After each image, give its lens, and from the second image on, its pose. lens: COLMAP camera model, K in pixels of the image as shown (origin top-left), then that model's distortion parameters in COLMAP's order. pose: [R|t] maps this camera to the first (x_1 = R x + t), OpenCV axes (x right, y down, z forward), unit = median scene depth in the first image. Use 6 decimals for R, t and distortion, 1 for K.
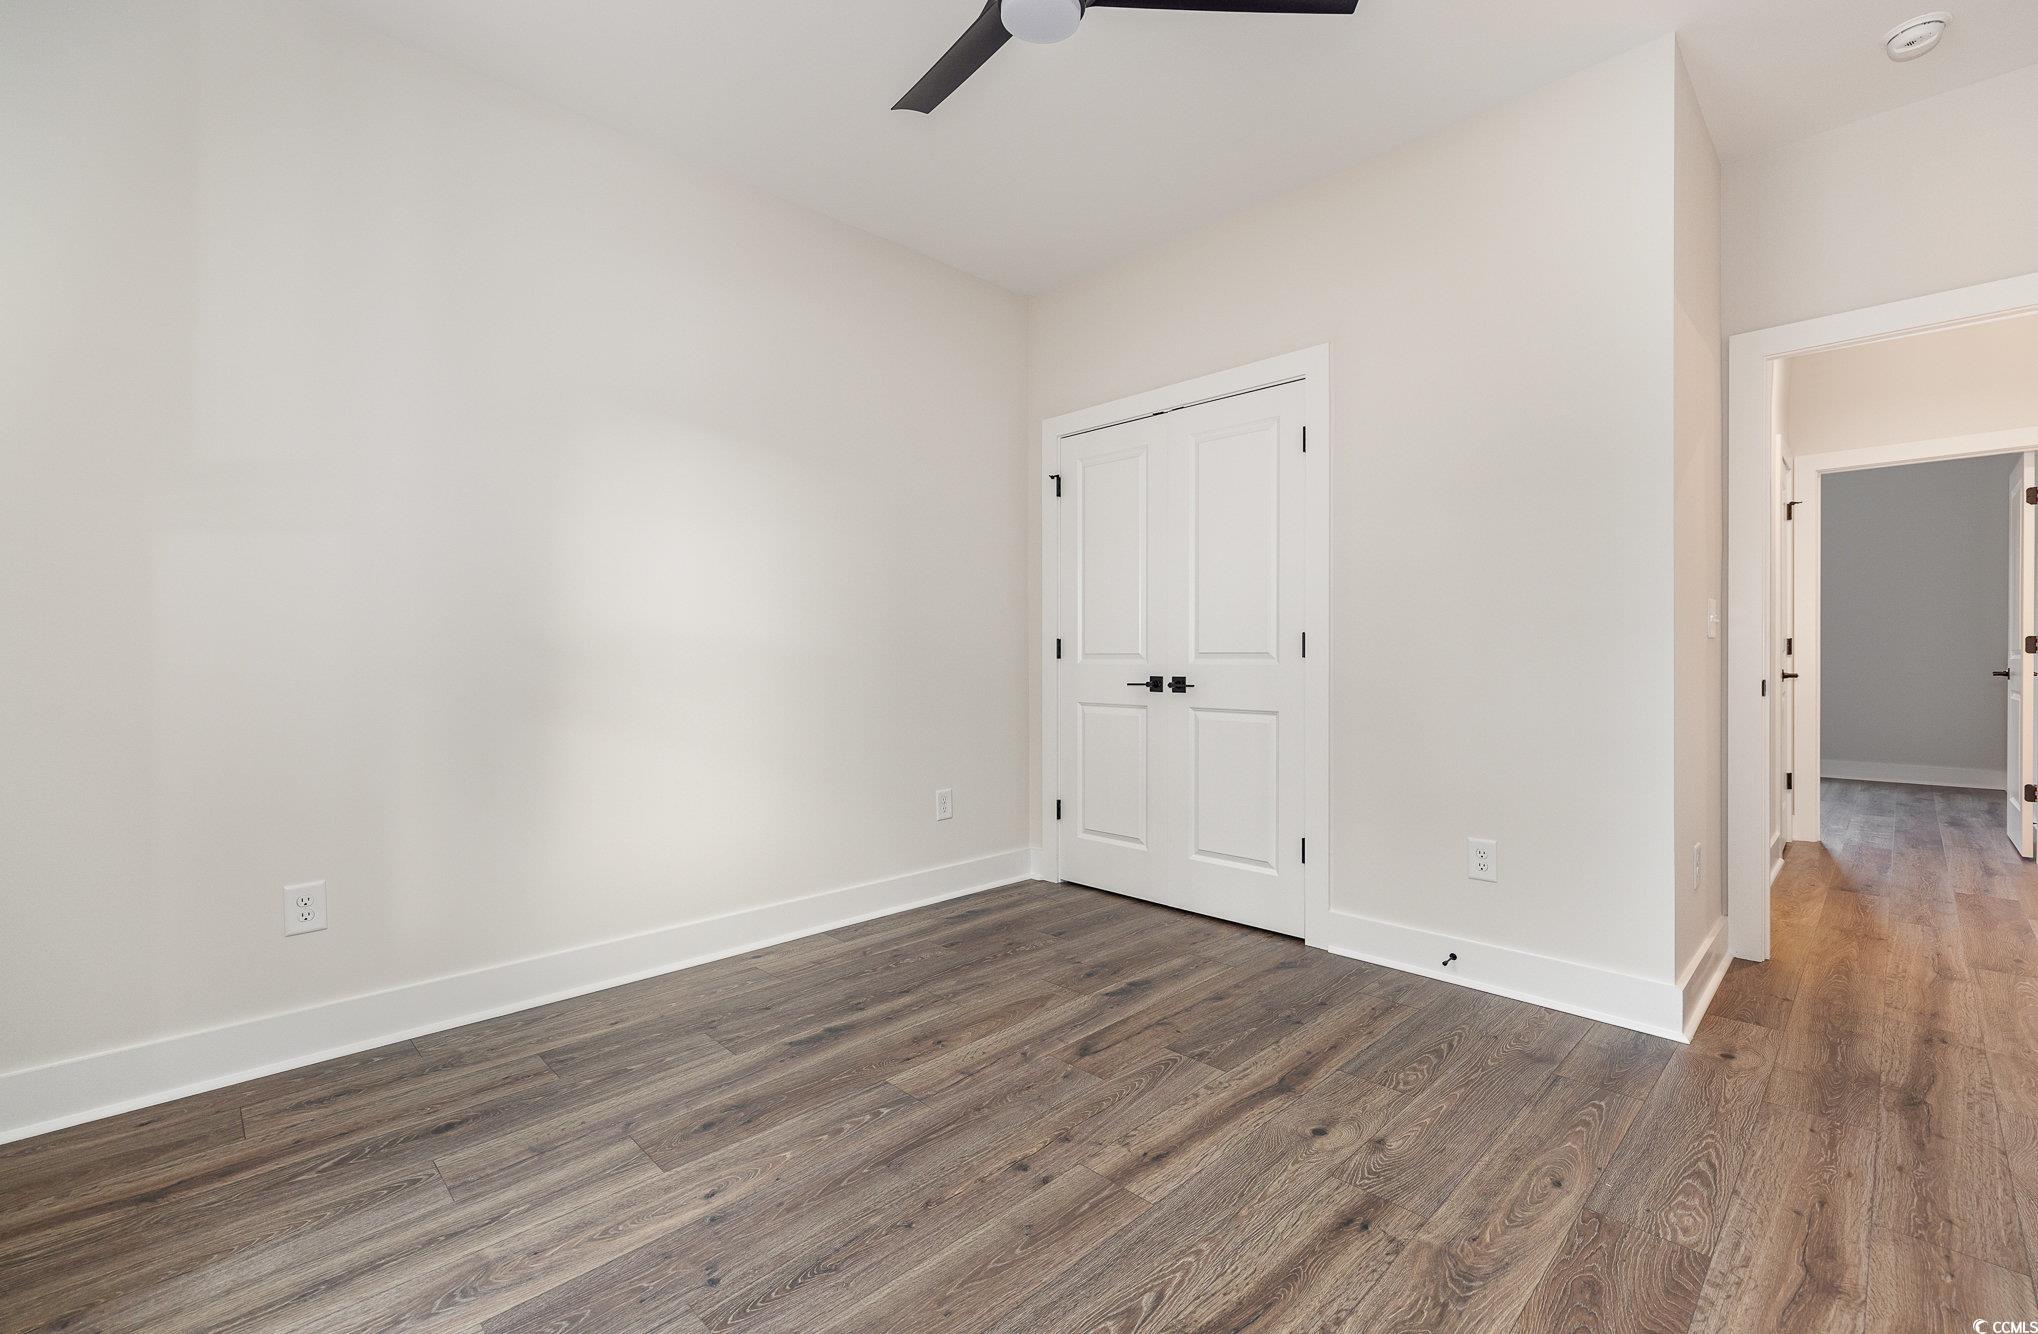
lens RADIAL K [[882.6, 0, 1016.3], [0, 882.6, 659.8], [0, 0, 1]] dist [-0.001332, -0.000287]
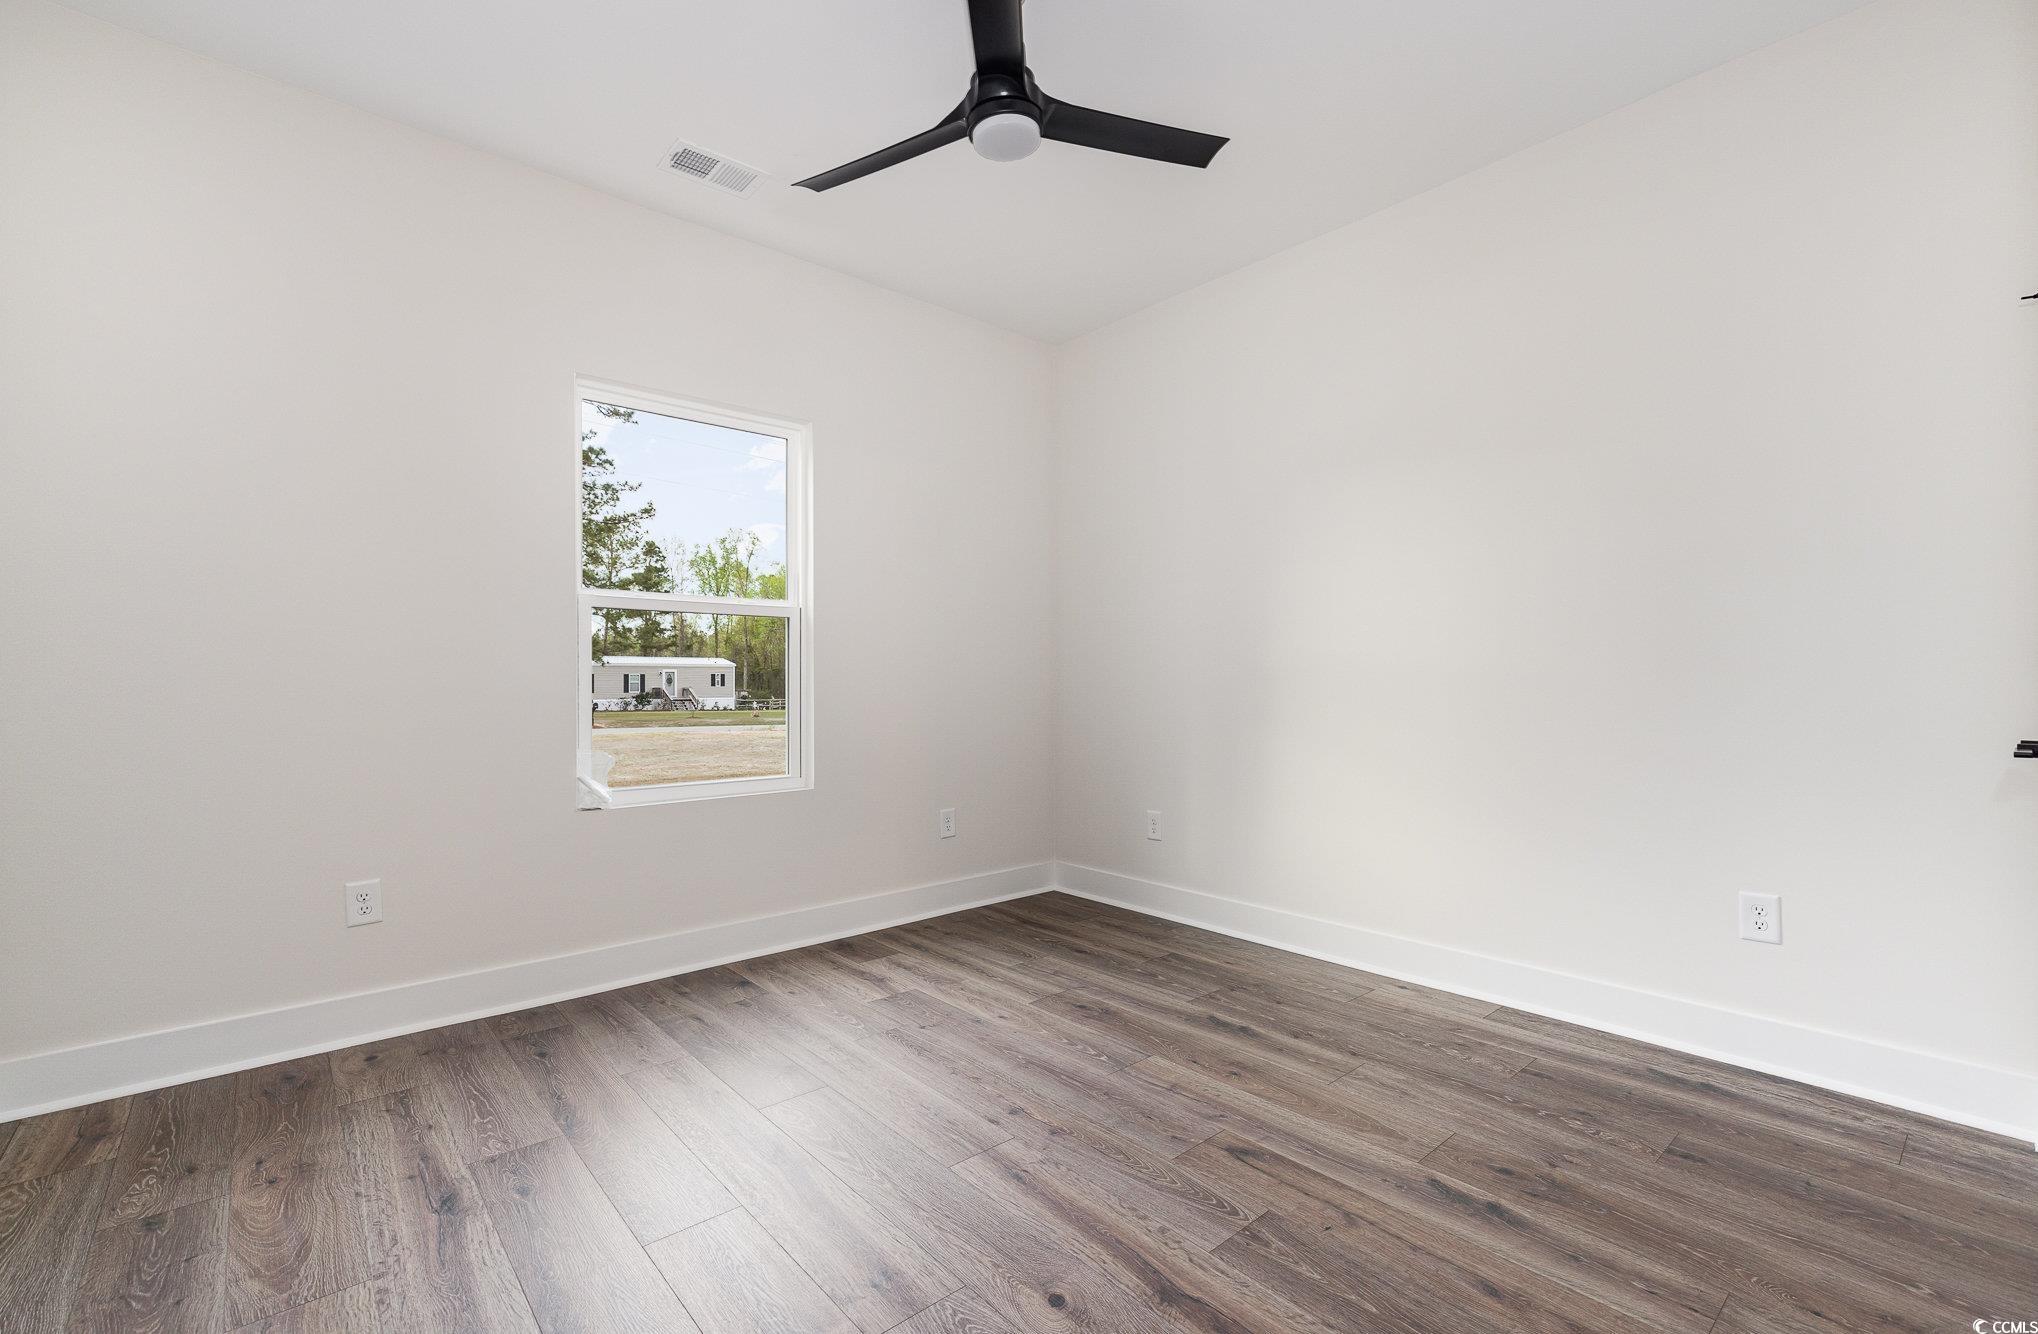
lens RADIAL K [[882.6, 0, 1030.2], [0, 882.6, 677.0], [0, 0, 1]] dist [-0.001332, -0.000287]
pose [[-0.064661, -0.002366, -0.997905, 0.902157], [-0.000281, 0.999997, -0.002352, -0.005480], [0.997907, 0.000128, -0.064661, 0.831773]]
